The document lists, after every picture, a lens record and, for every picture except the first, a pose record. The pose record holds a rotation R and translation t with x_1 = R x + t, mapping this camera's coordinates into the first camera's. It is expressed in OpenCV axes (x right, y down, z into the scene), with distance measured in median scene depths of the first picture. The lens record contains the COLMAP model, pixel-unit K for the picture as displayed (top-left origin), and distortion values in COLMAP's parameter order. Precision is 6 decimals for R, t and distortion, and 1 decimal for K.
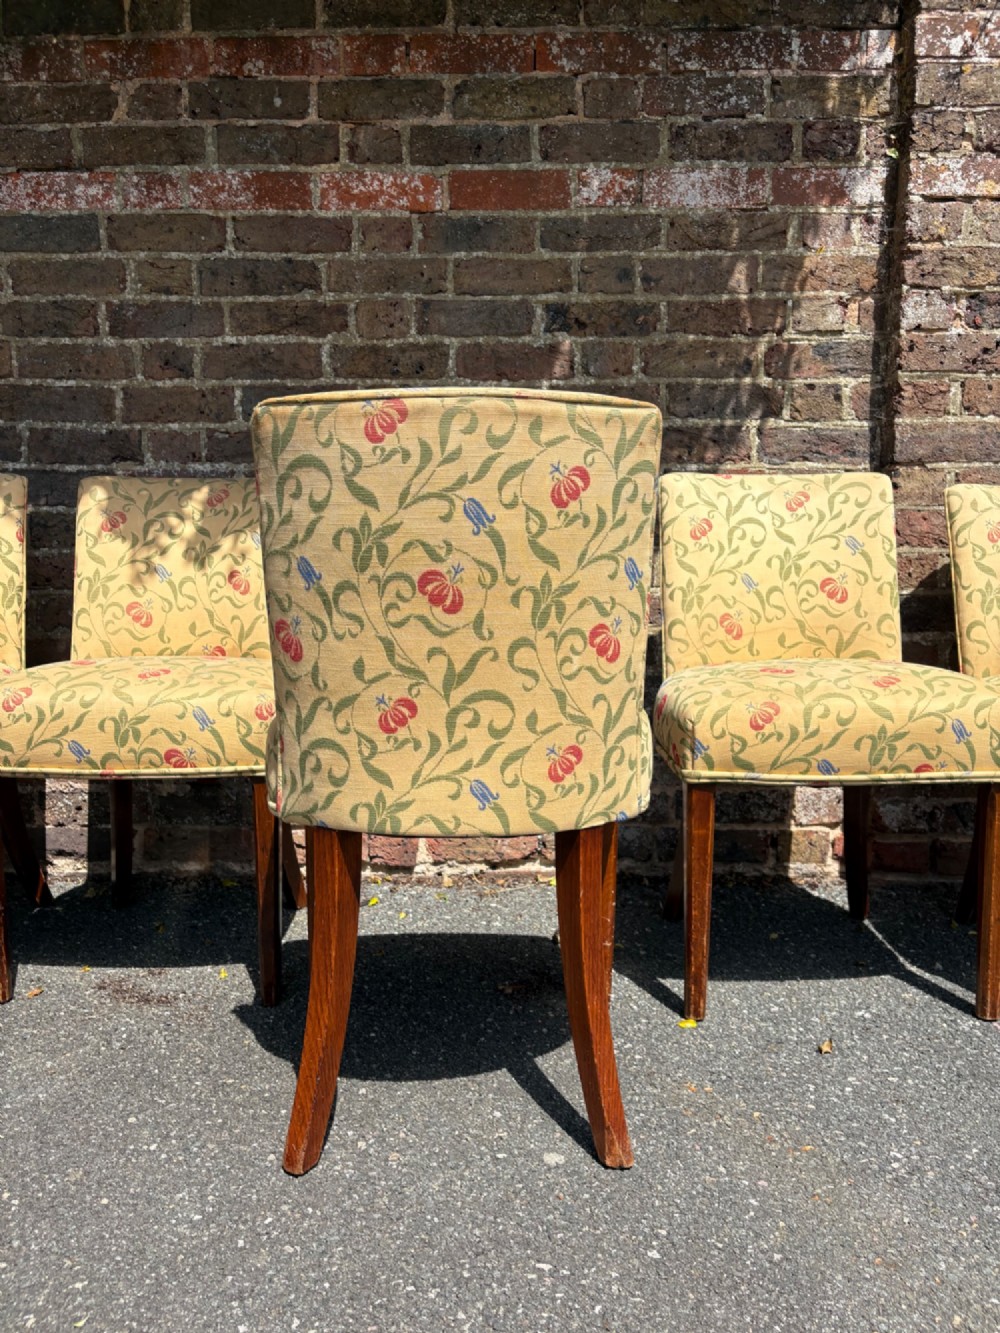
lens RADIAL K [[1017.7, 0, 492.0], [0, 1017.7, 680.1], [0, 0, 1]] dist [0.040521, -0.053634]
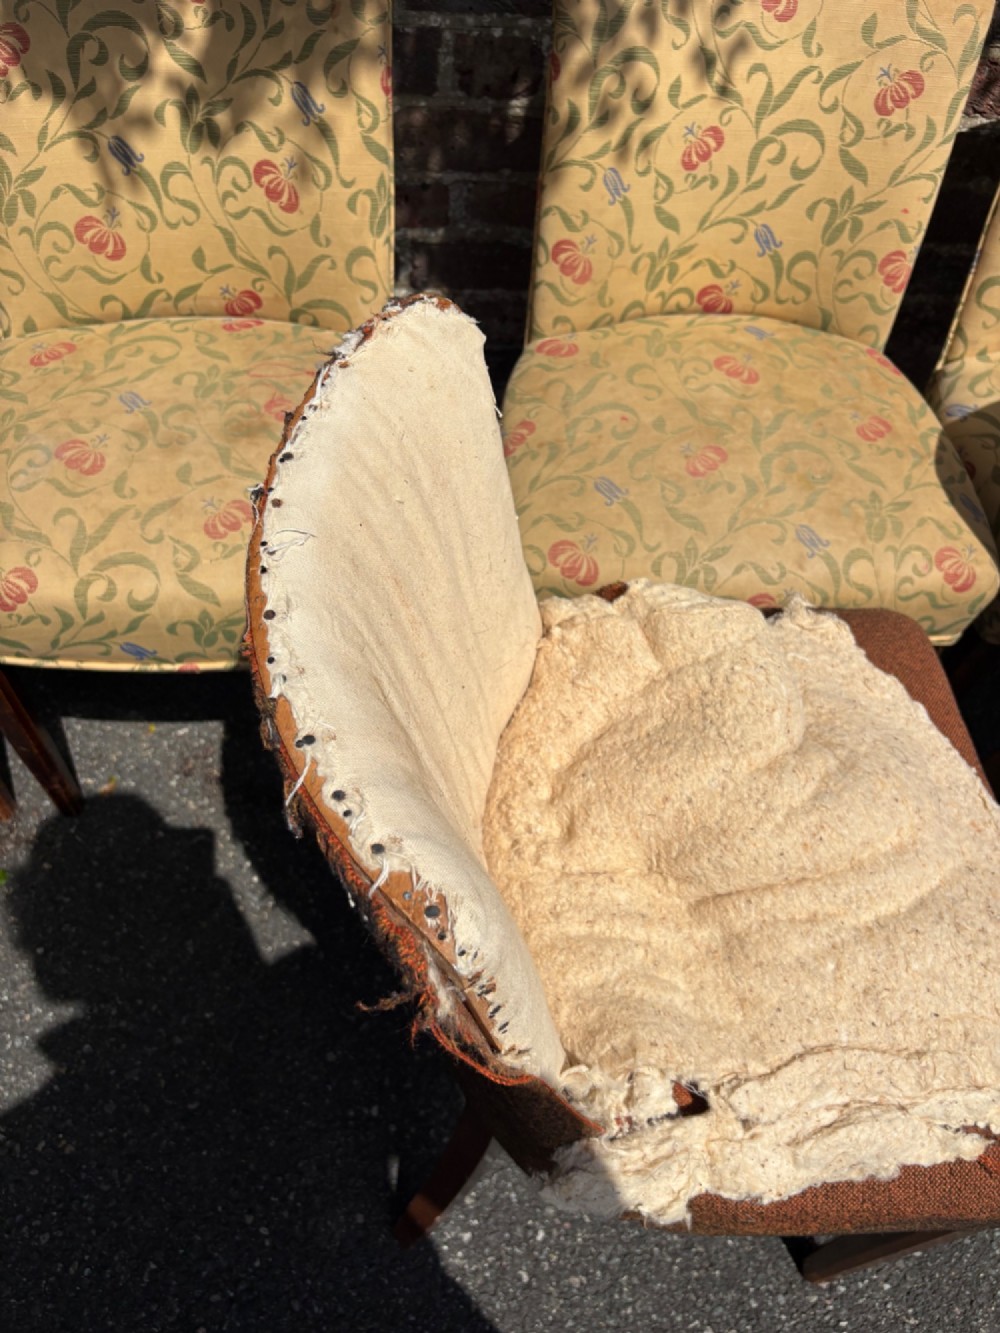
lens RADIAL K [[1017.7, 0, 504.6], [0, 1017.7, 662.5], [0, 0, 1]] dist [0.040521, -0.053634]
pose [[0.990011, -0.038440, 0.135646, -0.202433], [-0.072536, 0.686139, 0.723846, -0.313804], [-0.120897, -0.726455, 0.676497, 0.408635]]
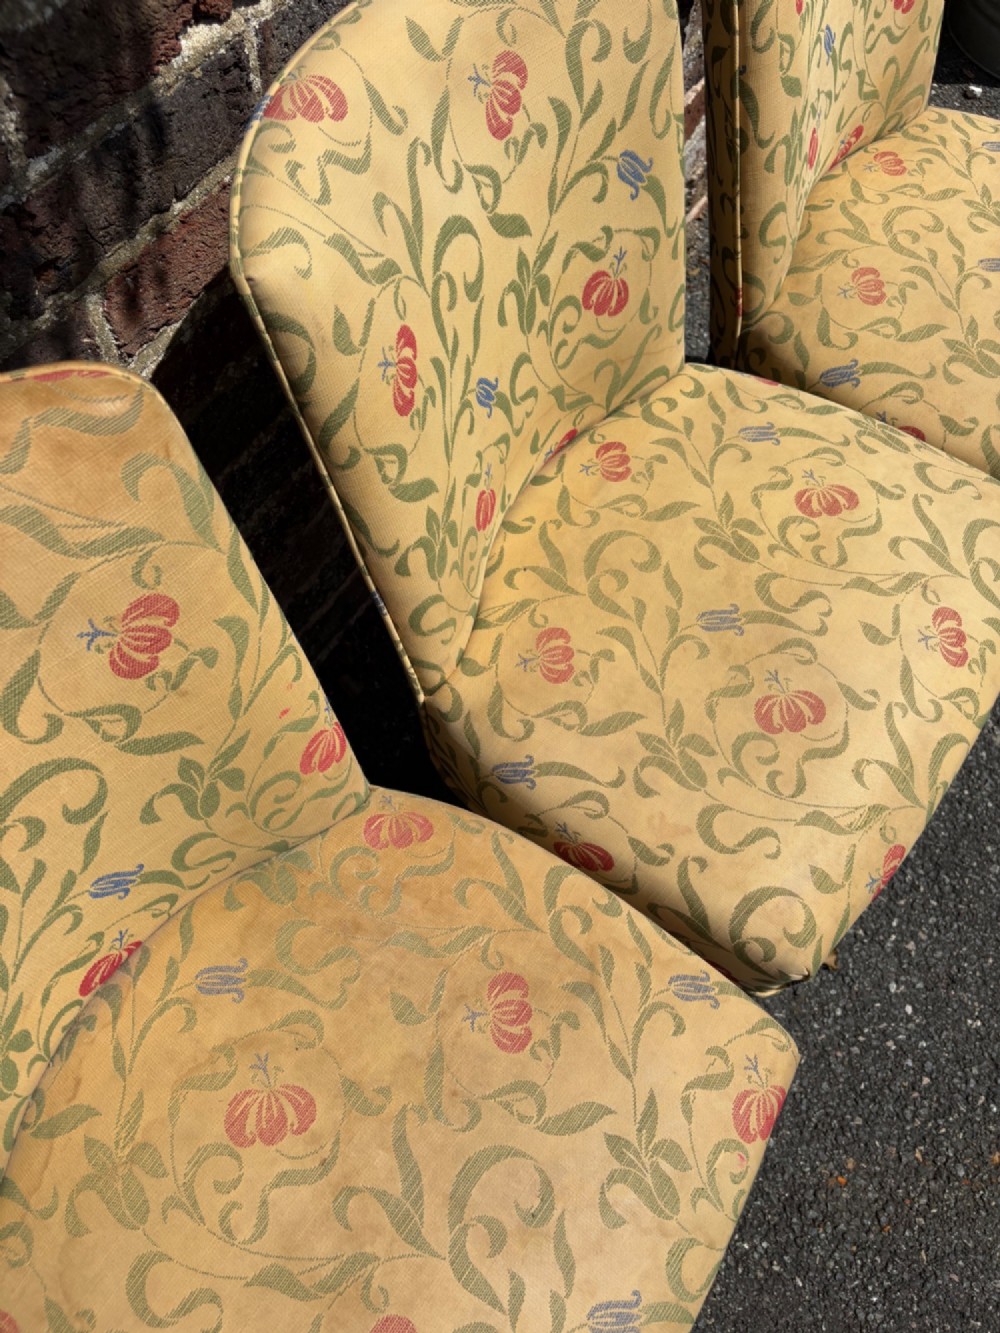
lens RADIAL K [[1017.7, 0, 492.0], [0, 1017.7, 669.1], [0, 0, 1]] dist [0.040521, -0.053634]
pose [[0.532350, -0.739795, 0.411469, 0.002952], [0.074574, 0.525164, 0.847727, -0.353542], [-0.843233, -0.420603, 0.334741, 0.766680]]
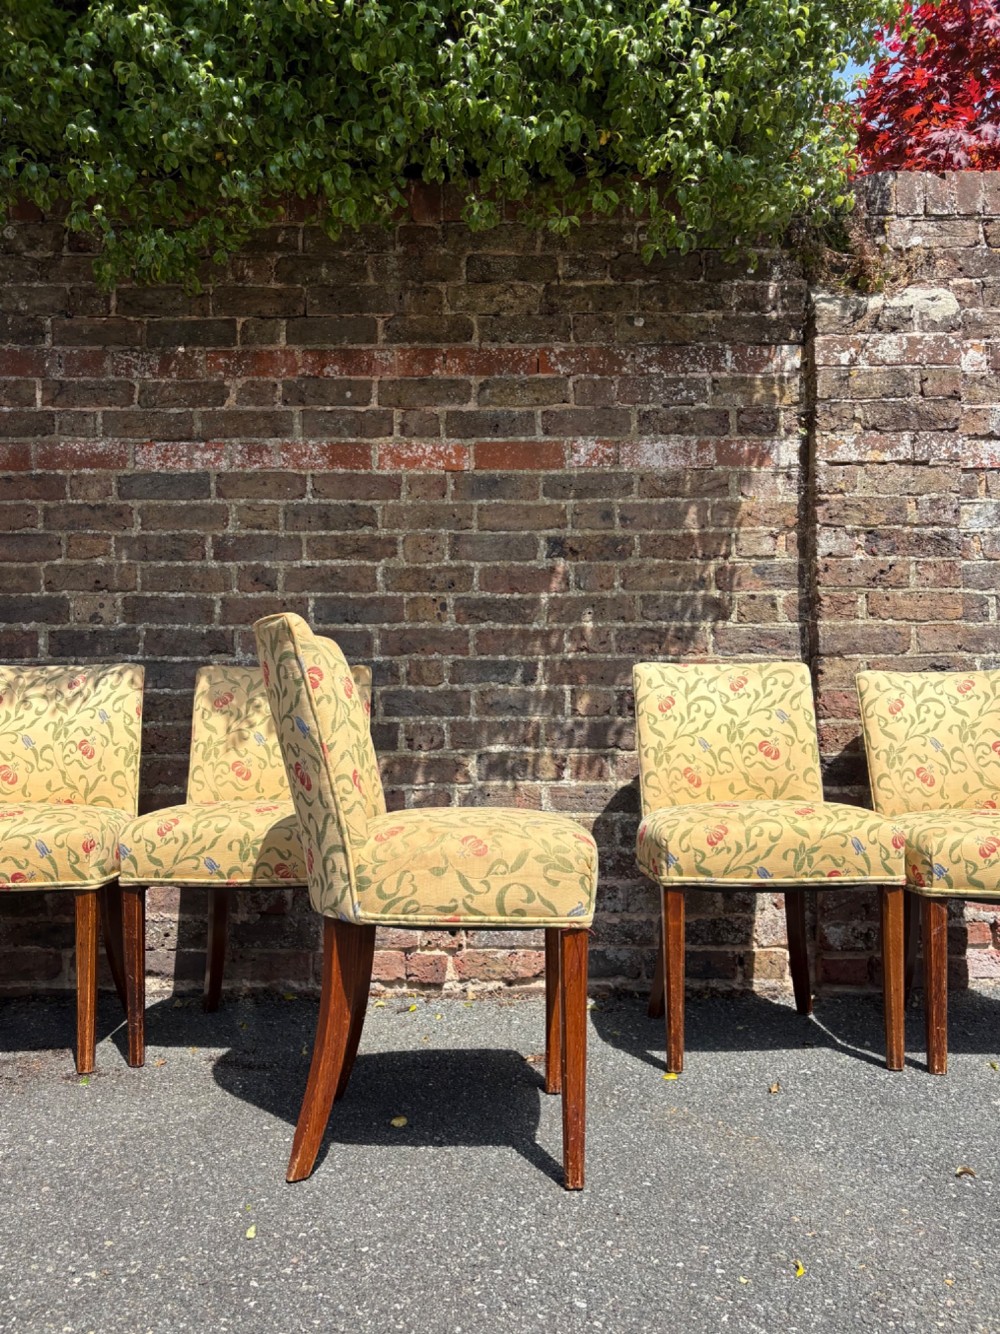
lens RADIAL K [[1018.5, 0, 485.2], [0, 1018.5, 711.2], [0, 0, 1]] dist [0.040521, -0.053634]
pose [[0.999940, -0.001823, 0.010786, -0.043968], [0.003419, 0.988694, -0.149906, 0.052793], [-0.010390, 0.149934, 0.988641, -0.273939]]
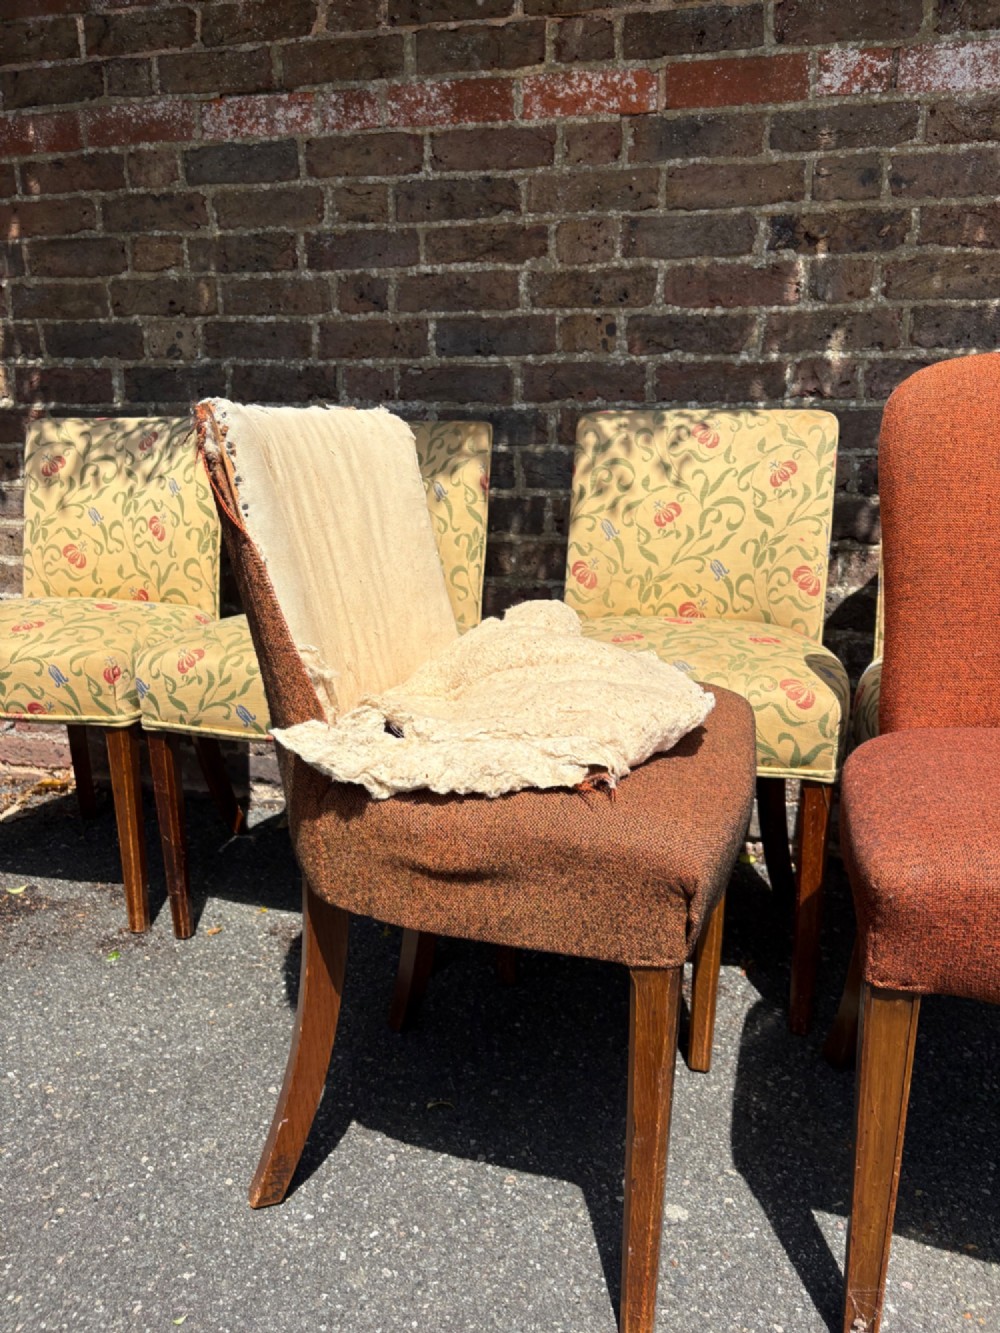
lens RADIAL K [[1017.7, 0, 499.5], [0, 1017.7, 673.3], [0, 0, 1]] dist [0.040521, -0.053634]
pose [[0.971804, 0.062244, -0.227427, 0.052032], [-0.037524, 0.993062, 0.111449, -0.072358], [0.232786, -0.099772, 0.967397, 0.065517]]
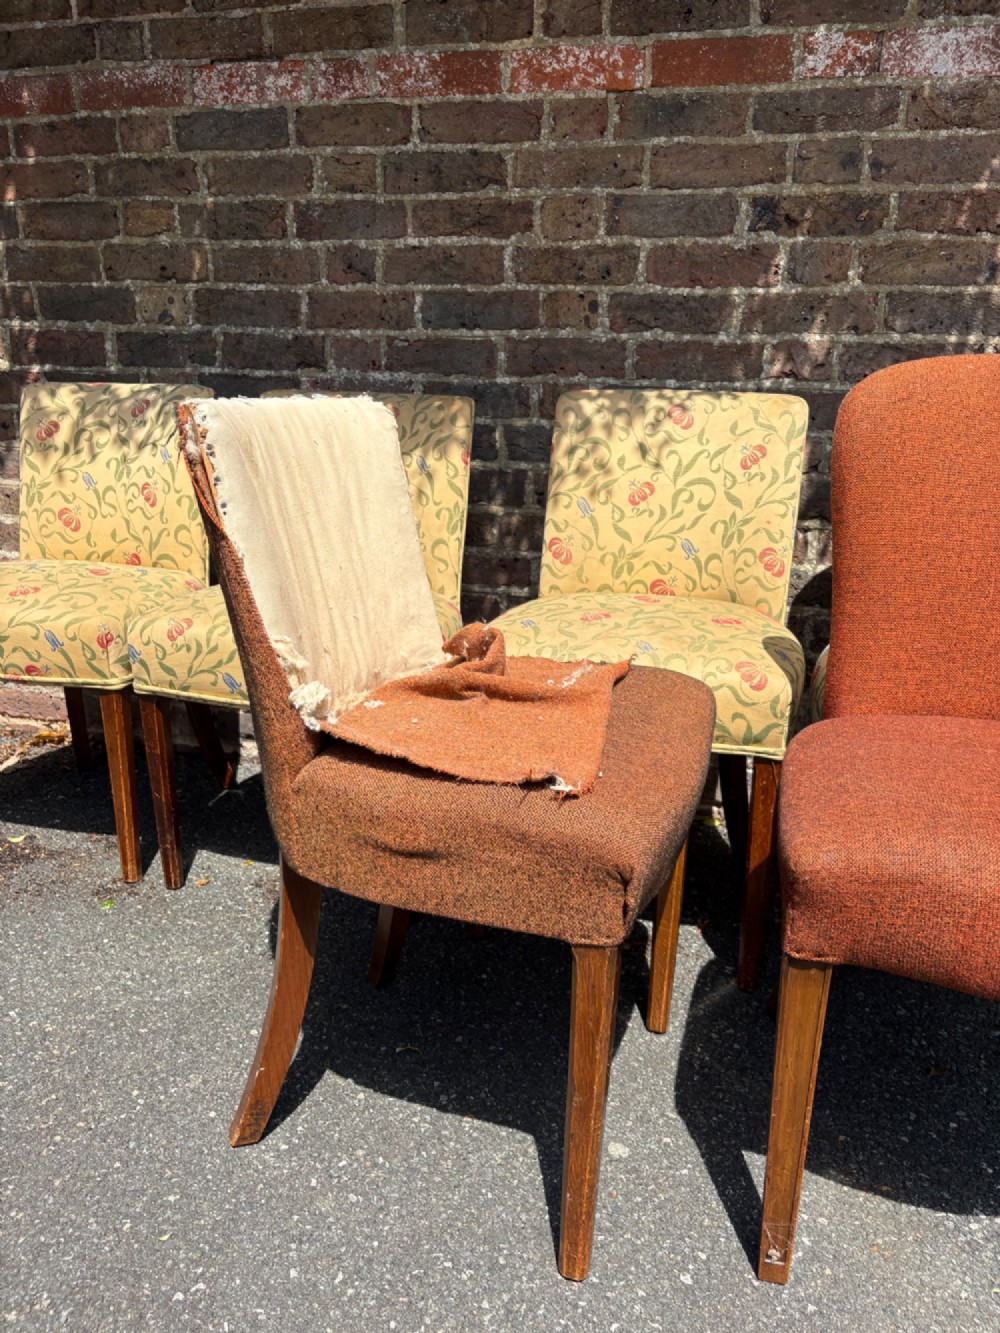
lens RADIAL K [[1017.7, 0, 491.3], [0, 1017.7, 679.5], [0, 0, 1]] dist [0.040521, -0.053634]
pose [[0.969244, 0.094026, -0.227432, 0.076741], [-0.055438, 0.983802, 0.170471, -0.100198], [0.239777, -0.152620, 0.958757, 0.035091]]
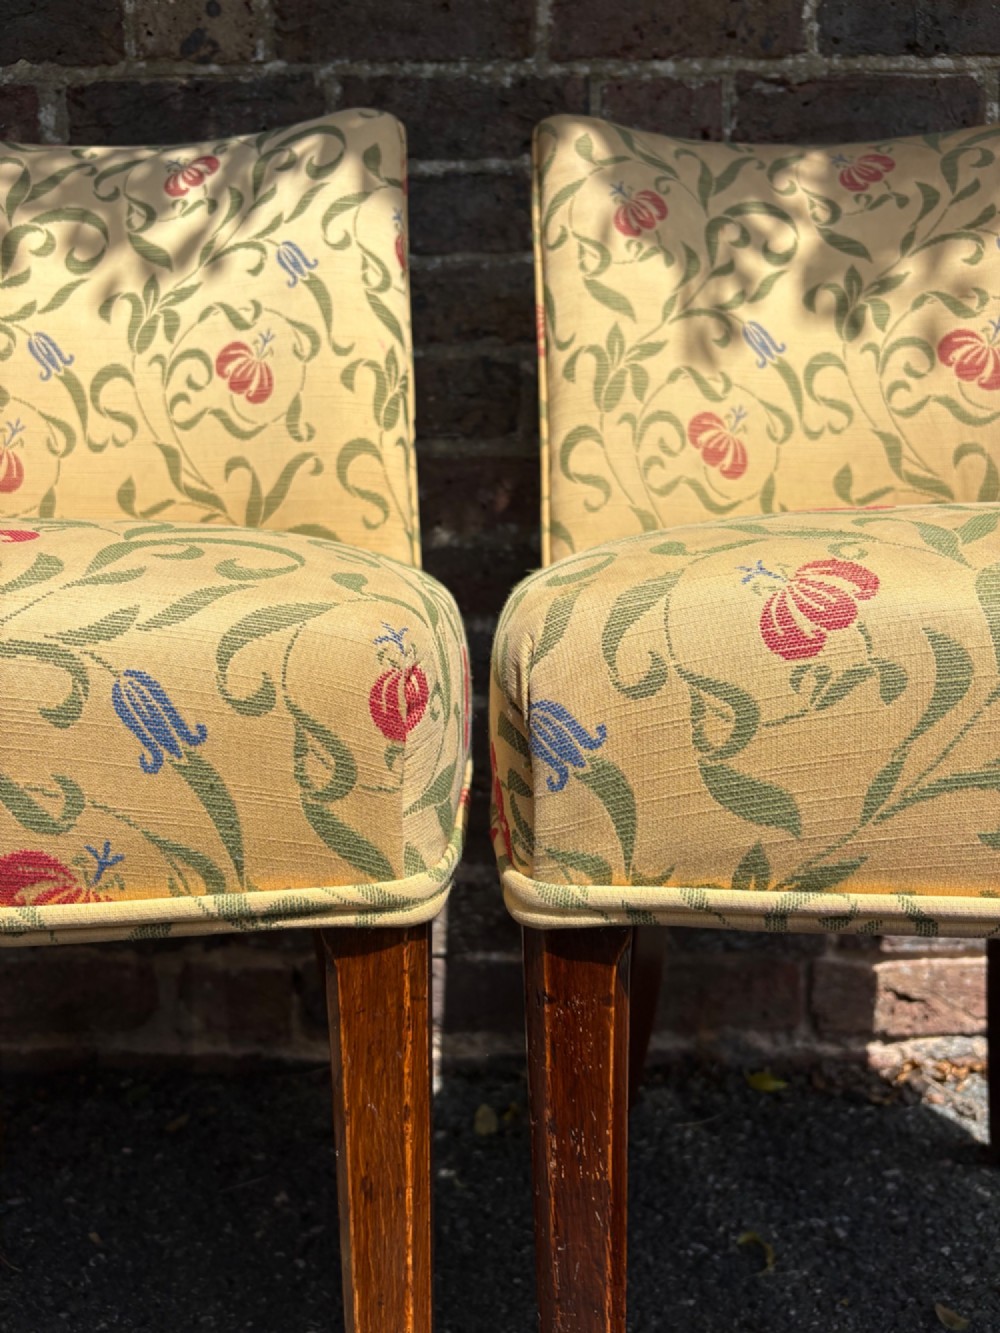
lens RADIAL K [[1017.7, 0, 488.6], [0, 1017.7, 681.2], [0, 0, 1]] dist [0.040521, -0.053634]
pose [[0.999947, -0.008425, 0.005913, -0.417162], [0.008540, 0.999769, -0.019722, 0.030969], [-0.005745, 0.019772, 0.999788, 0.589316]]
